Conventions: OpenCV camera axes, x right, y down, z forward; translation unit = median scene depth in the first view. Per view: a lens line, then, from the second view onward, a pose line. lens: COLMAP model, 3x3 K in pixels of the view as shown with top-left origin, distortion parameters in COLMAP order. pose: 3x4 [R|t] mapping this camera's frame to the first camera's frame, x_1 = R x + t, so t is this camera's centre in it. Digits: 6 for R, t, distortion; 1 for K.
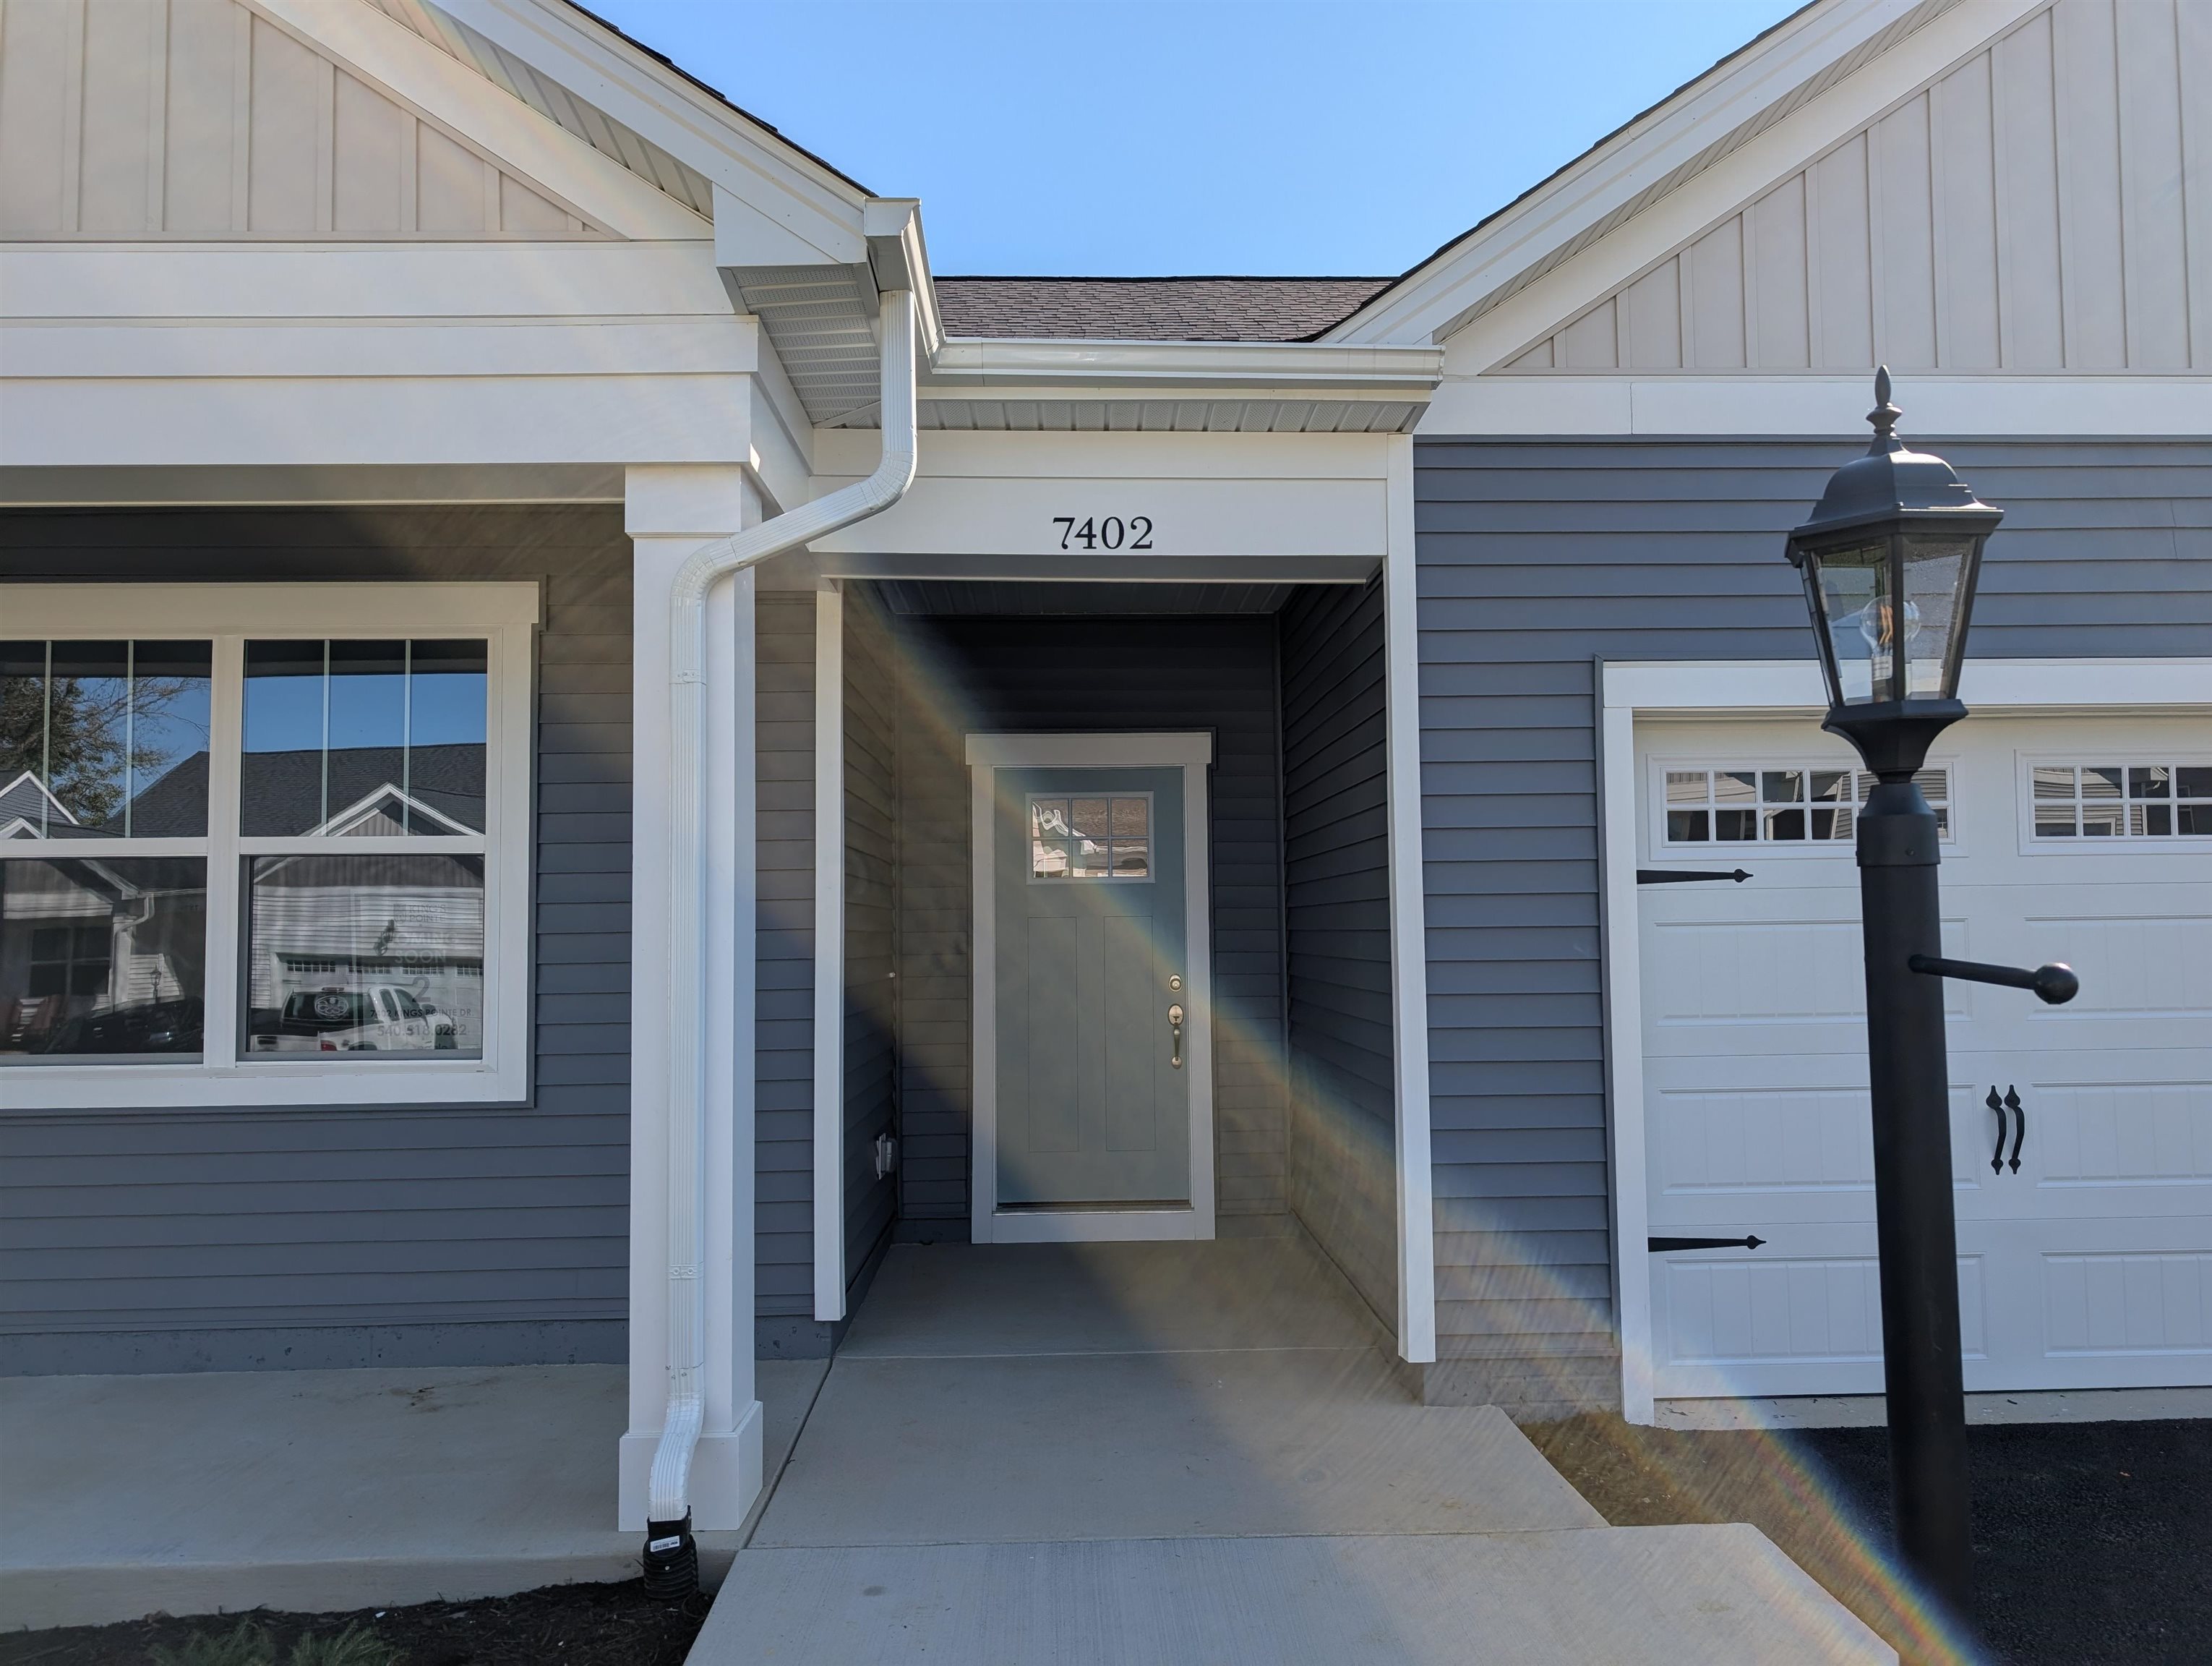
lens RADIAL K [[1589.8, 0, 1106.0], [0, 1589.8, 823.8], [0, 0, 1]] dist [0.025180, -0.024815]
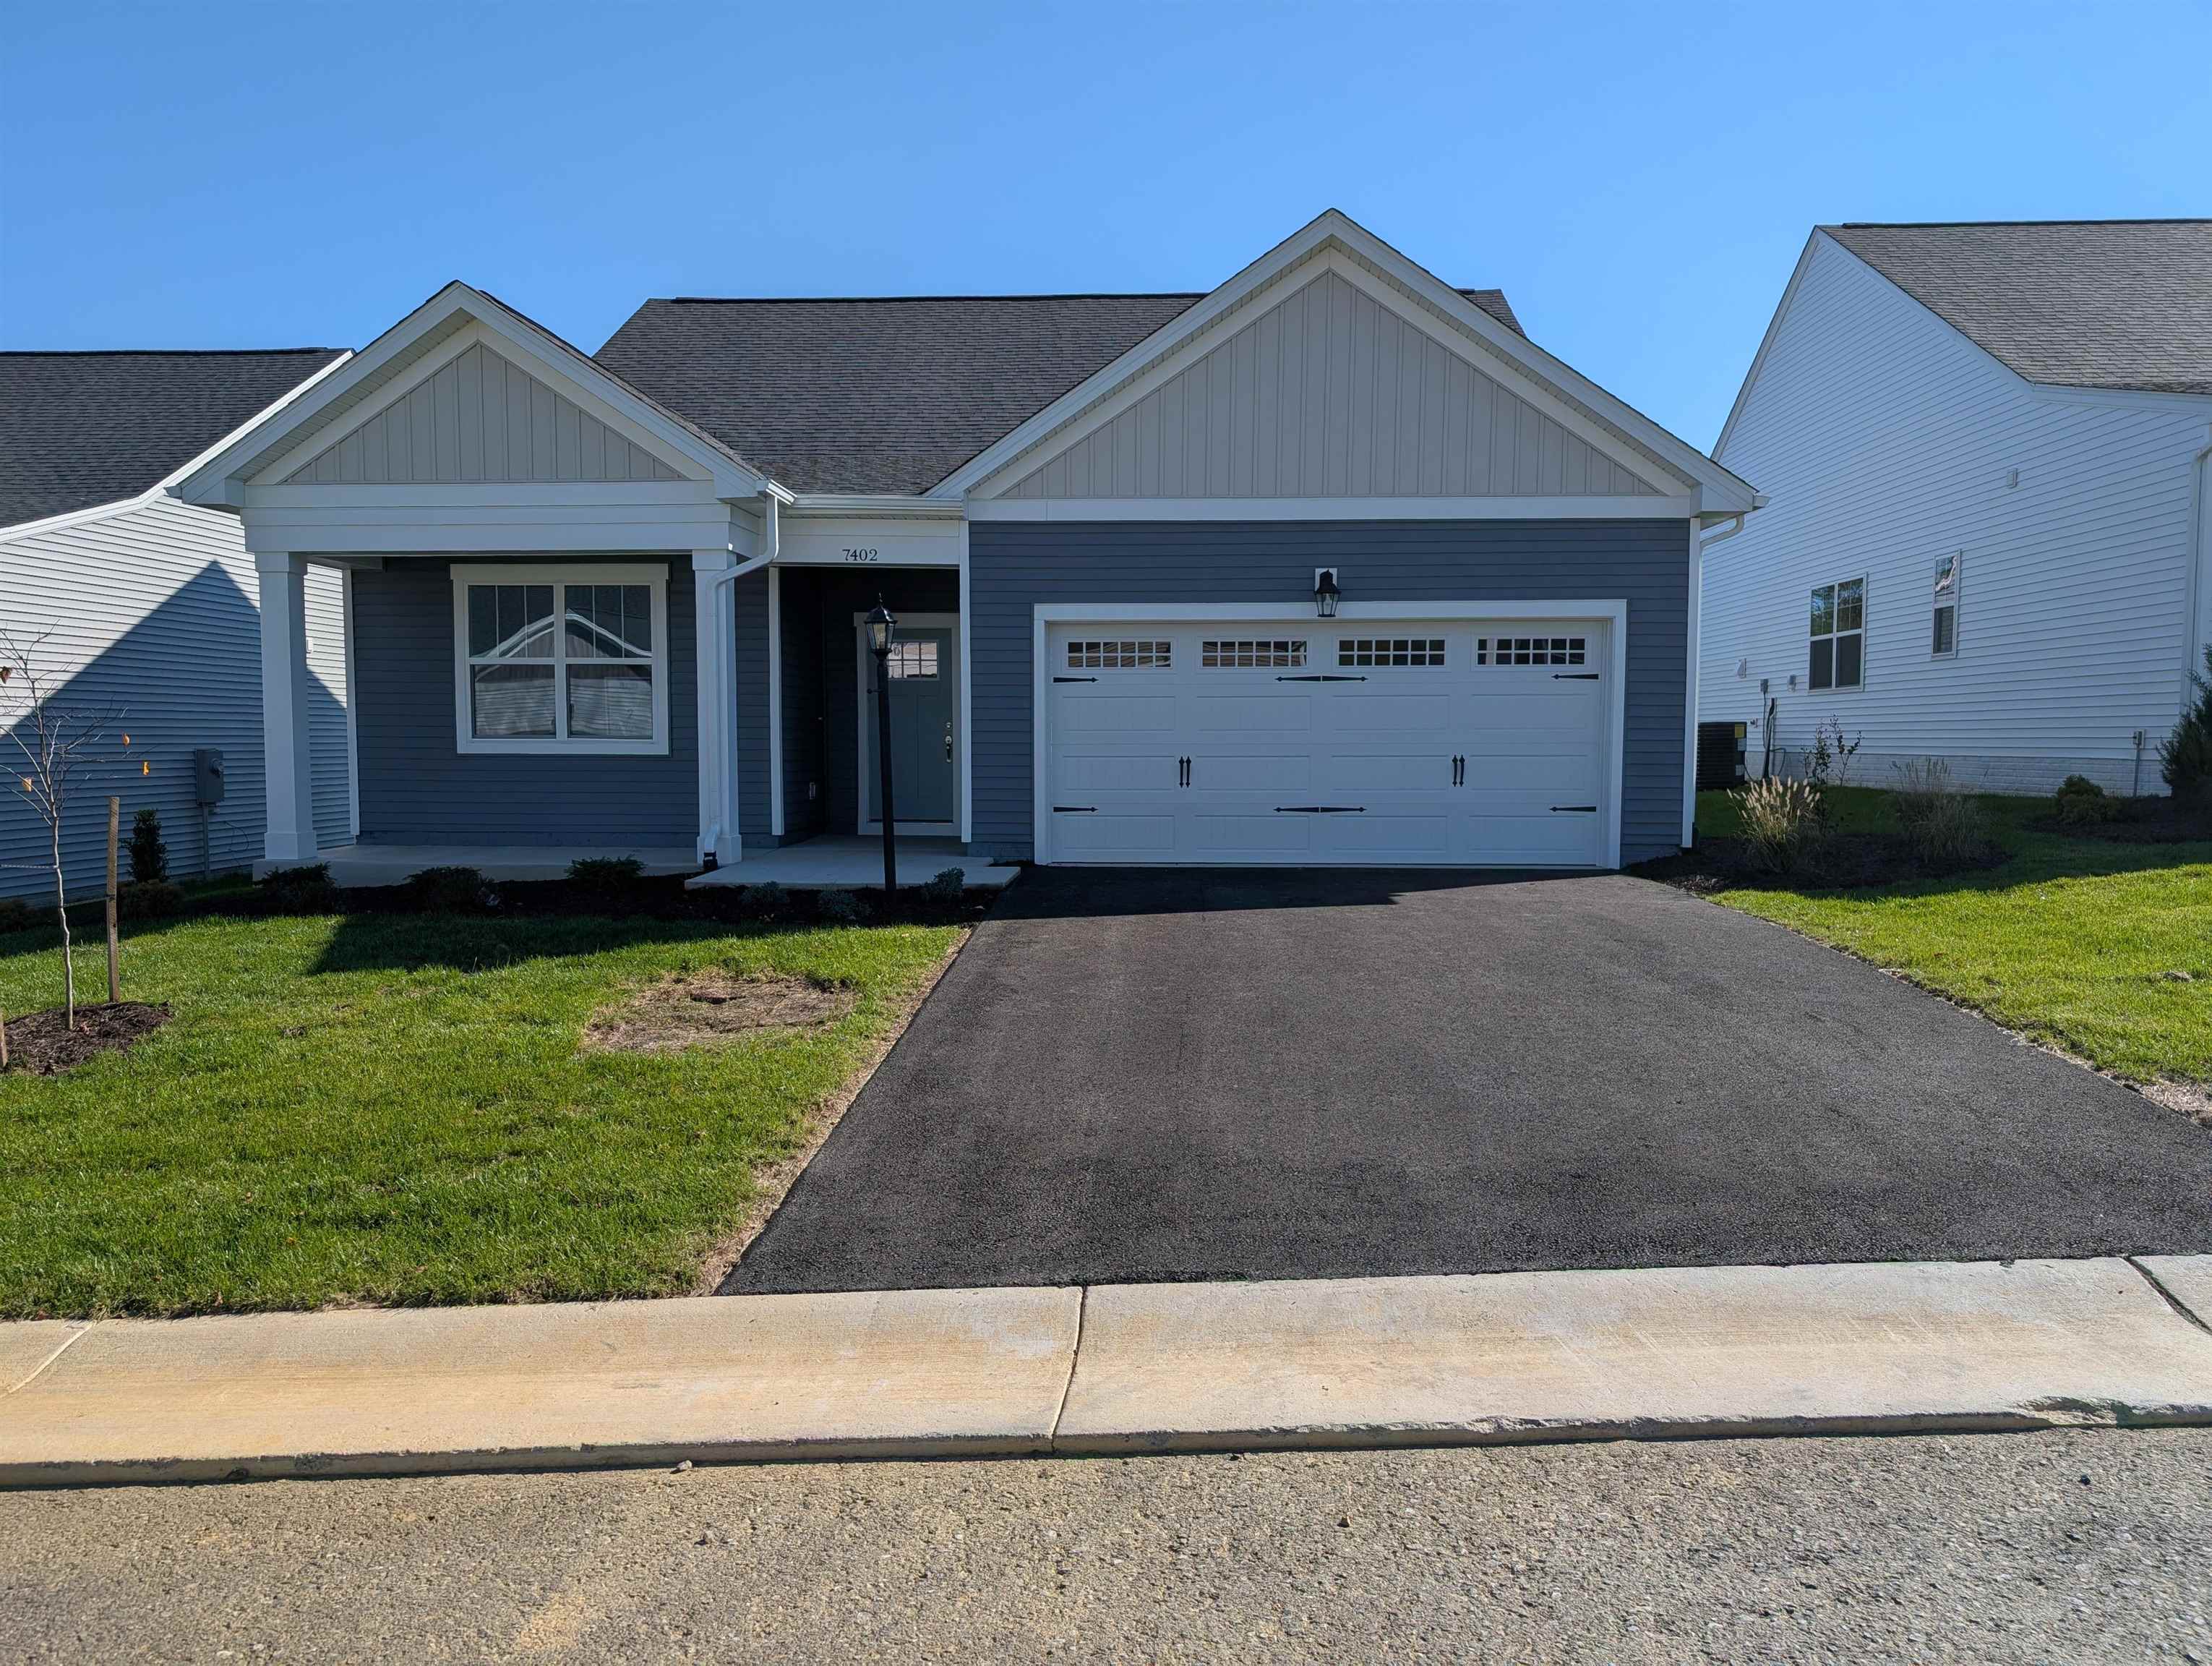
lens RADIAL K [[1589.8, 0, 1095.3], [0, 1589.8, 839.6], [0, 0, 1]] dist [0.025180, -0.024815]
pose [[0.996096, 0.020253, -0.085921, 0.665591], [-0.008995, 0.991547, 0.129439, -0.050563], [0.087817, -0.128161, 0.987858, -1.825101]]
